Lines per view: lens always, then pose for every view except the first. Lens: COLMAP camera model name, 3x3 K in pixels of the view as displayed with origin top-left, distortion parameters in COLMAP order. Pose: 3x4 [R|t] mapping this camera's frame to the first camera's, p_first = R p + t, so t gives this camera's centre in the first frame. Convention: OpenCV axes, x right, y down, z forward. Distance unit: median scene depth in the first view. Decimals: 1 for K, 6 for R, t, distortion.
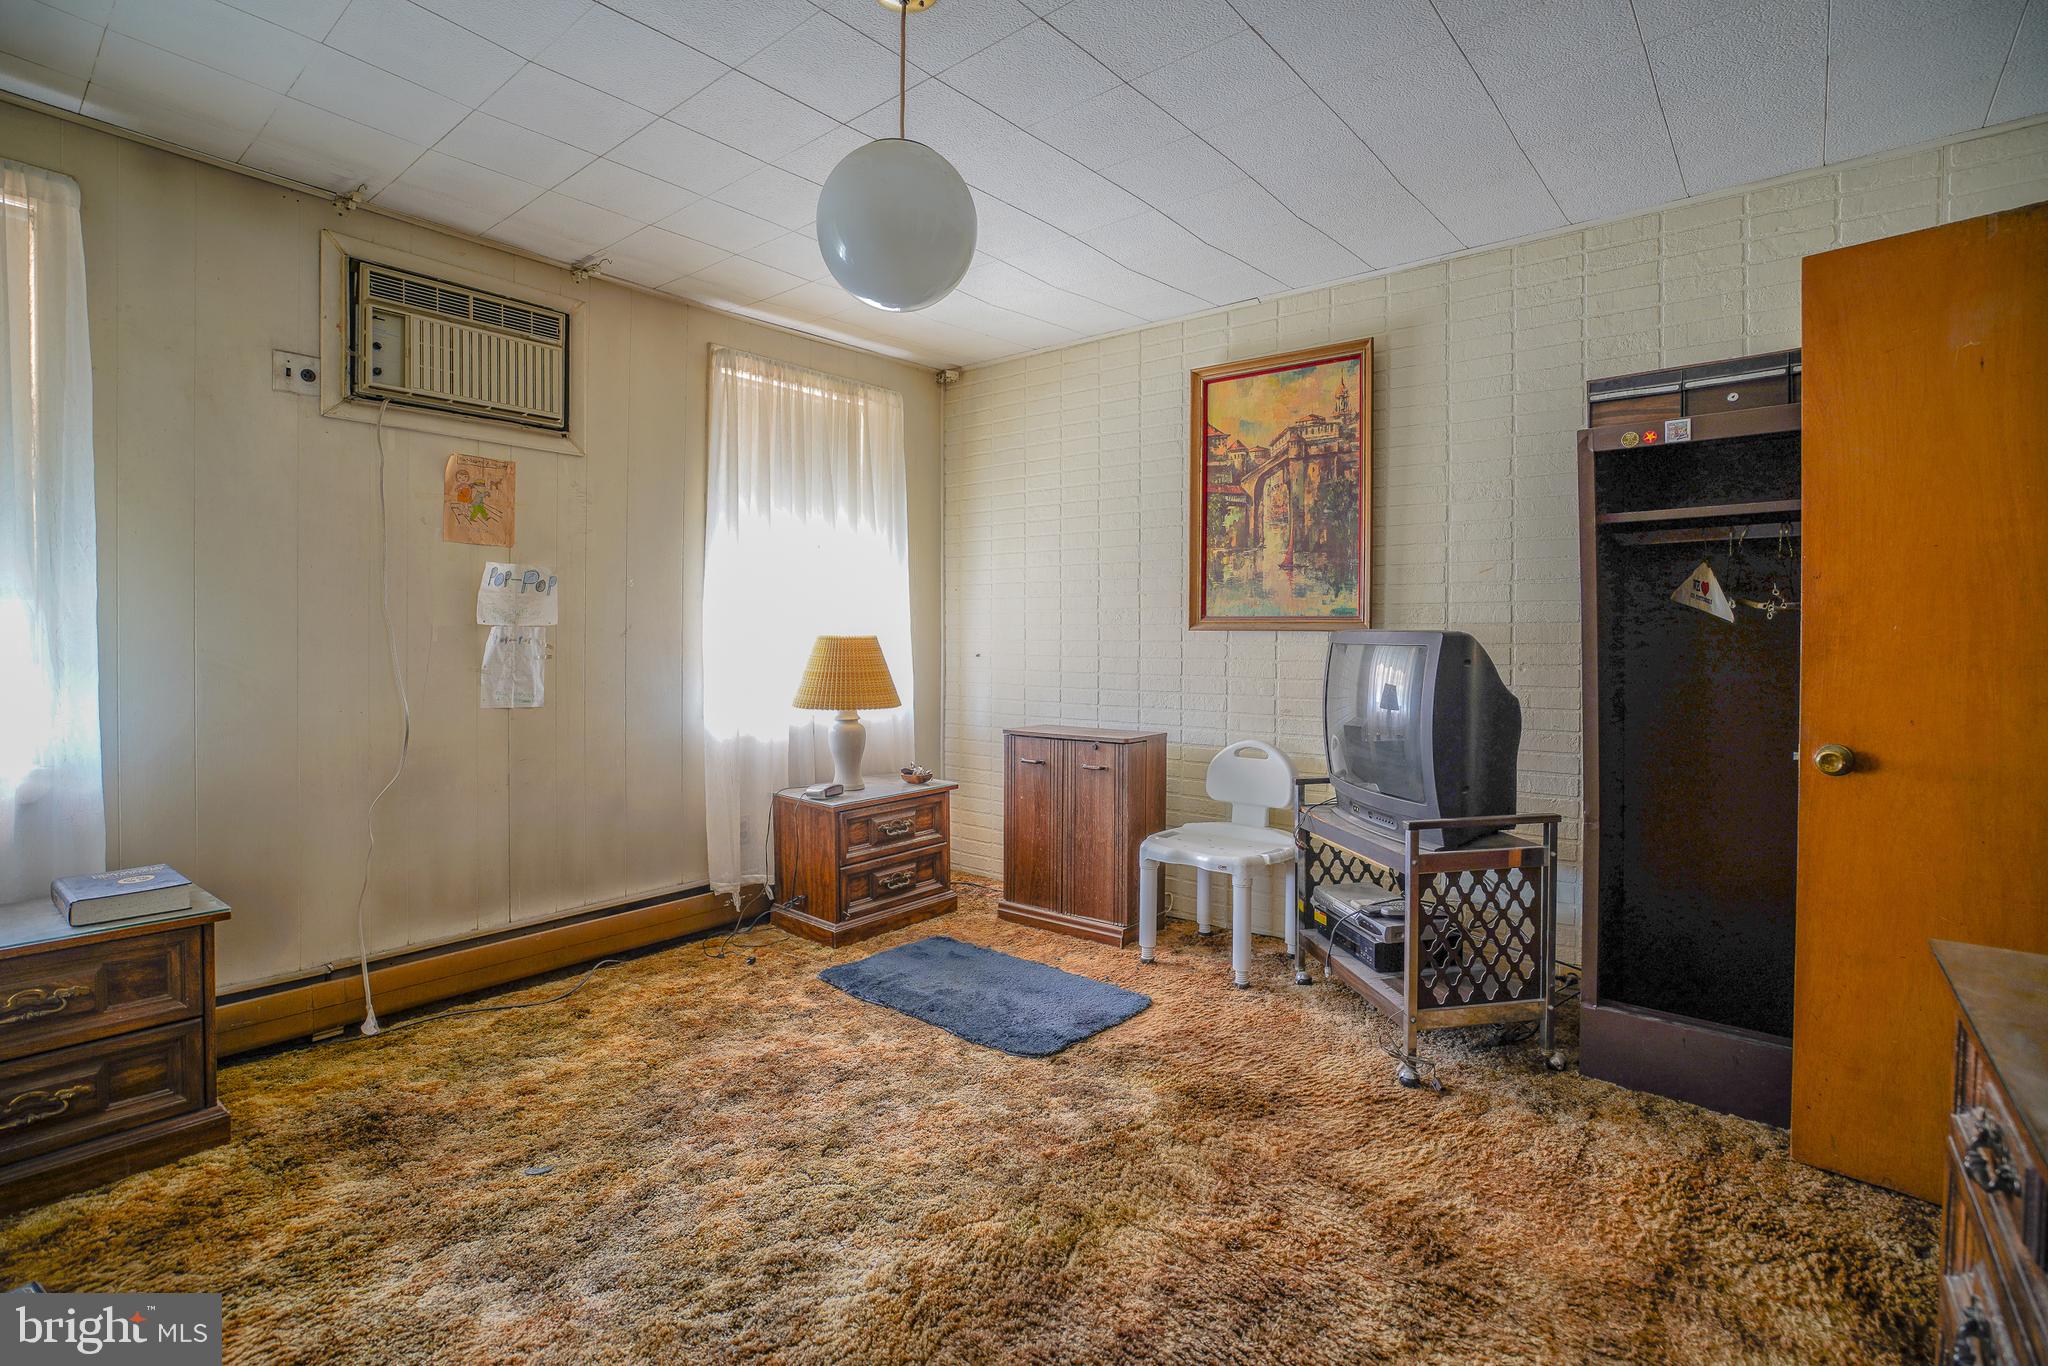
lens RADIAL K [[966.4, 0, 1014.9], [0, 966.4, 638.7], [0, 0, 1]] dist [-0.042338, 0.017382]
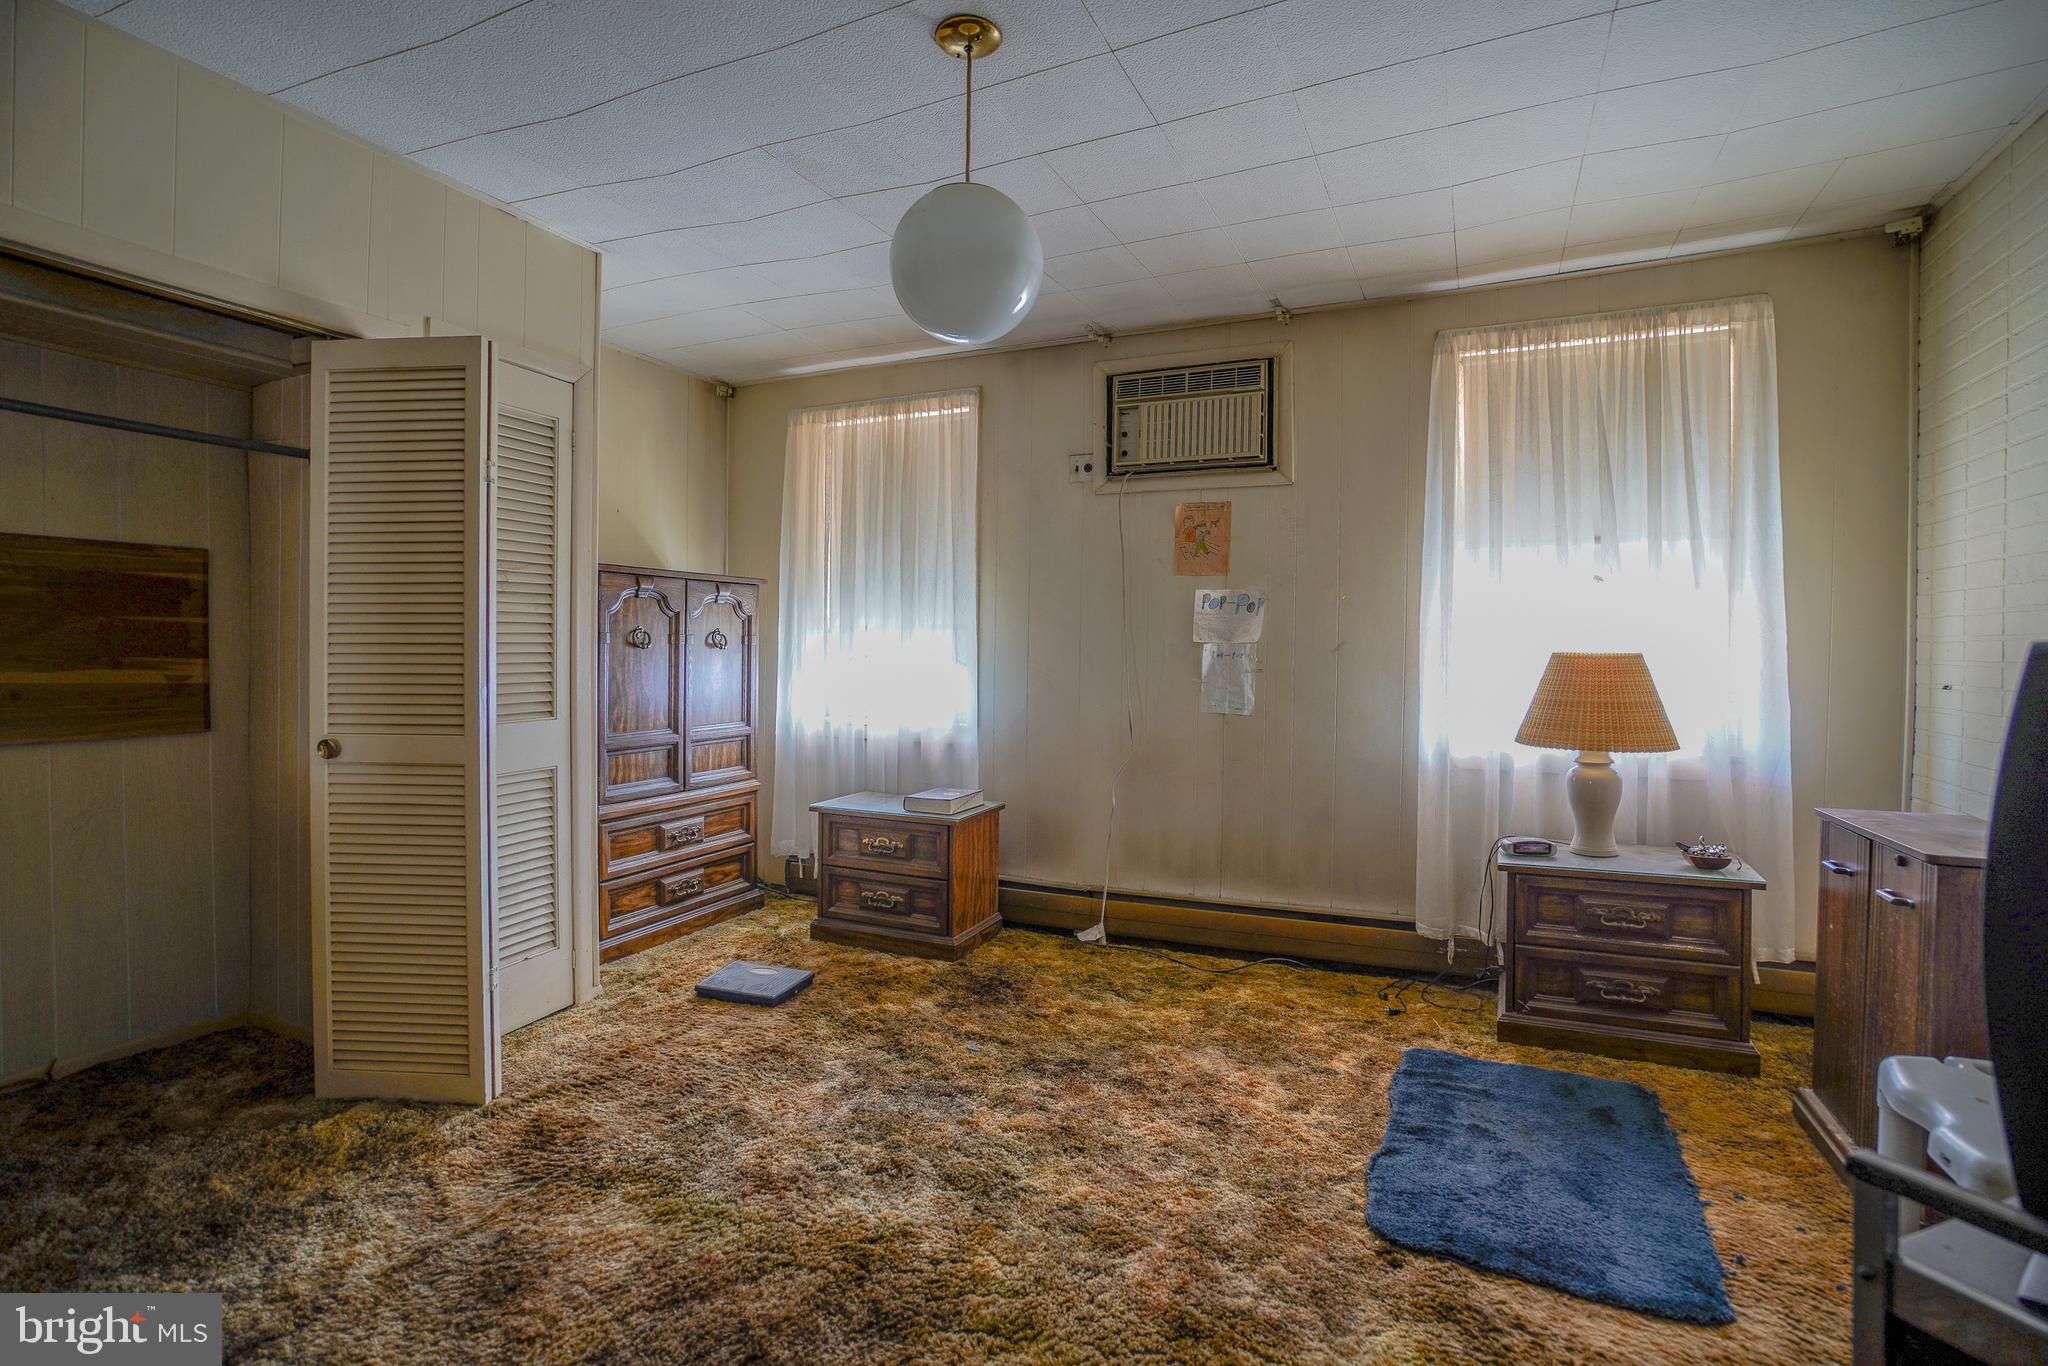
lens RADIAL K [[946.8, 0, 1019.7], [0, 946.8, 651.4], [0, 0, 1]] dist [-0.070390, 0.036003]
pose [[0.260726, -0.001836, -0.965411, 0.517600], [-0.007690, 0.999963, -0.003979, 0.003406], [0.965382, 0.008461, 0.260702, 0.465435]]
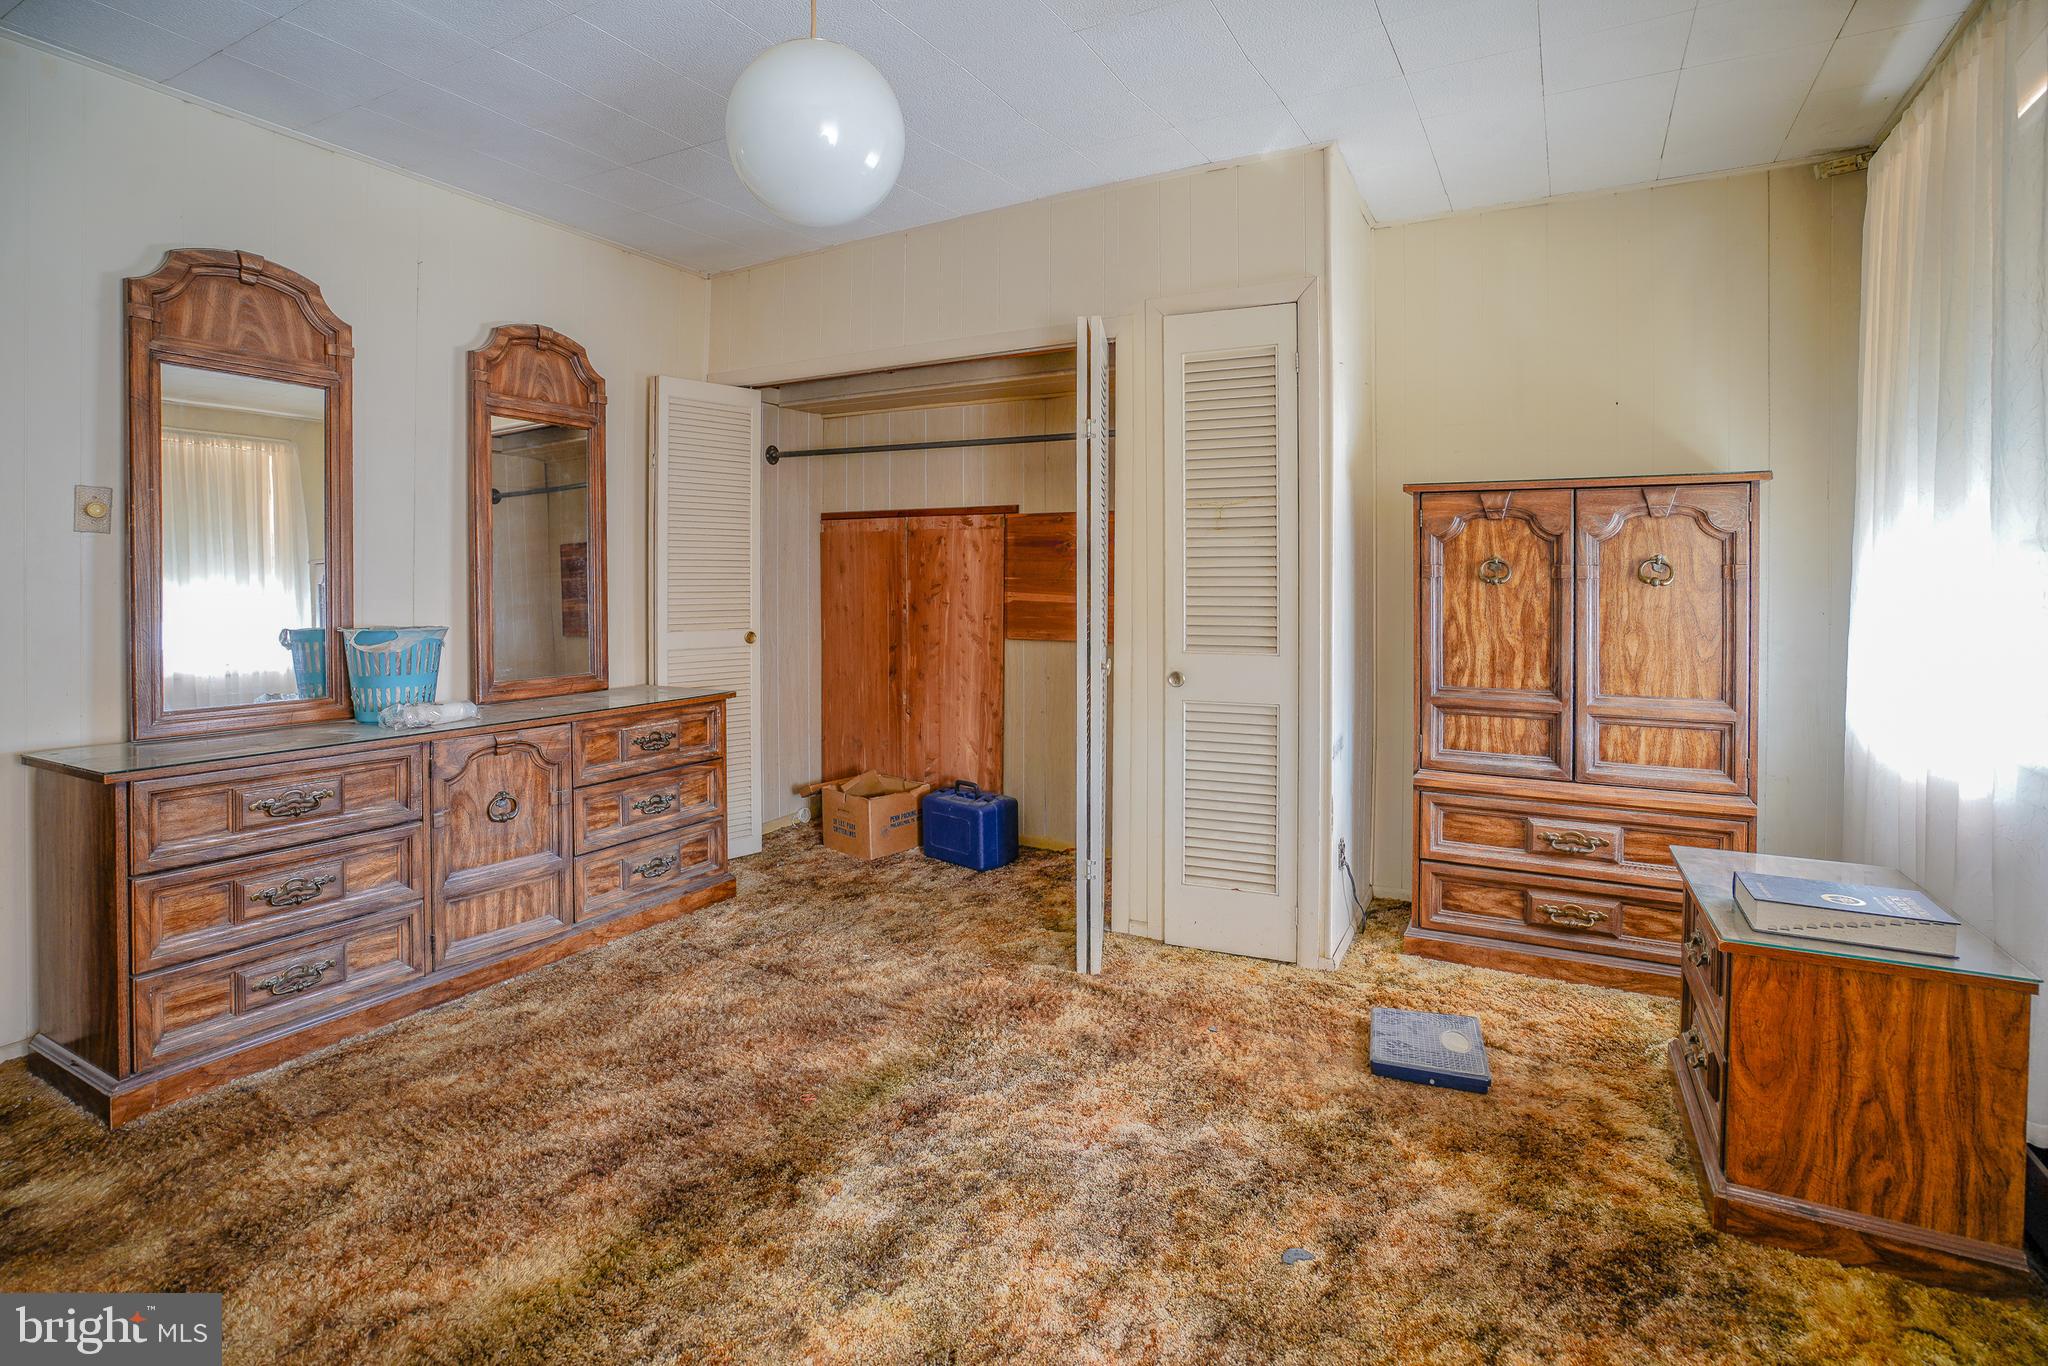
lens RADIAL K [[966.4, 0, 1014.9], [0, 966.4, 638.7], [0, 0, 1]] dist [-0.042338, 0.017382]
pose [[-0.980227, 0.005822, -0.197790, -0.076783], [-0.006200, 0.998173, 0.060108, 0.000196], [0.197779, 0.060145, -0.978400, 1.106614]]
